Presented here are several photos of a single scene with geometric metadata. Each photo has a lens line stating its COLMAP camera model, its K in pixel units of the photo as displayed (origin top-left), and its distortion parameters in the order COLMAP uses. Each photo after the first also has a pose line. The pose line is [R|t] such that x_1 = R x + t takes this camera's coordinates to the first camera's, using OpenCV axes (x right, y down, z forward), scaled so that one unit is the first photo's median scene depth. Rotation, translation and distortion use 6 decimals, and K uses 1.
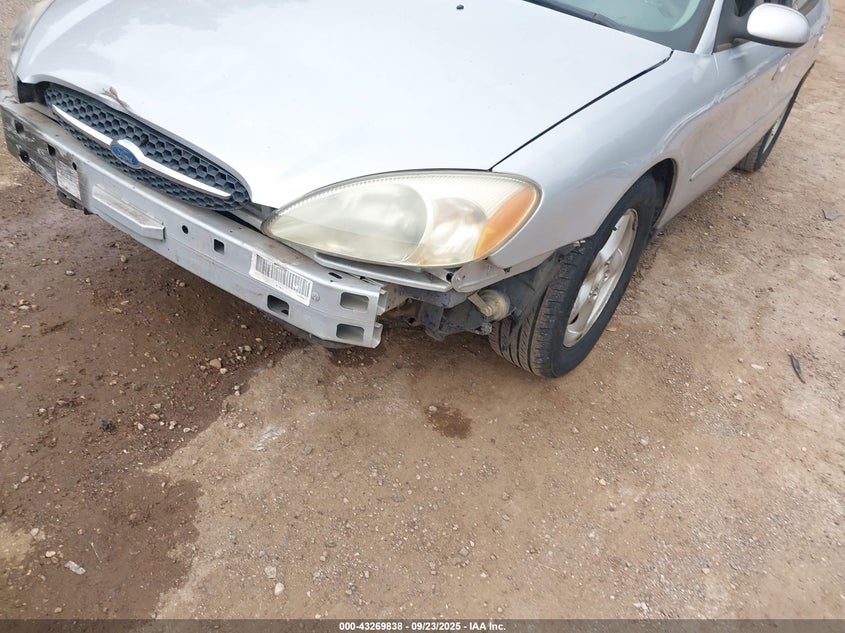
lens RADIAL K [[684.8, 0, 422.5], [0, 684.8, 316.5], [0, 0, 1]] dist [-0.000392, 0.000792]
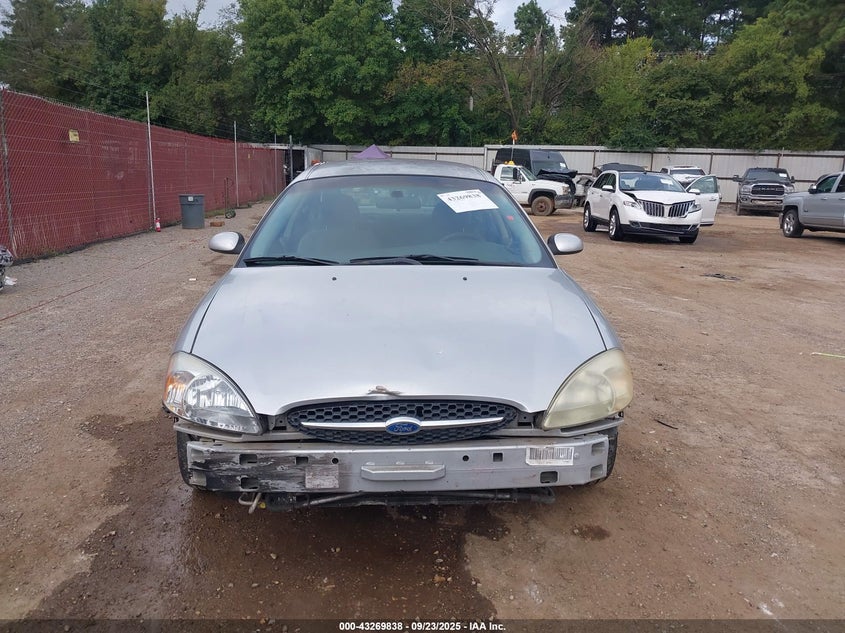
lens RADIAL K [[684.8, 0, 422.5], [0, 684.8, 316.5], [0, 0, 1]] dist [-0.000392, 0.000792]
pose [[0.796256, -0.297725, 0.526627, -1.093269], [0.451232, 0.872117, -0.189215, -0.159377], [-0.402946, 0.388294, 0.828771, -0.242210]]
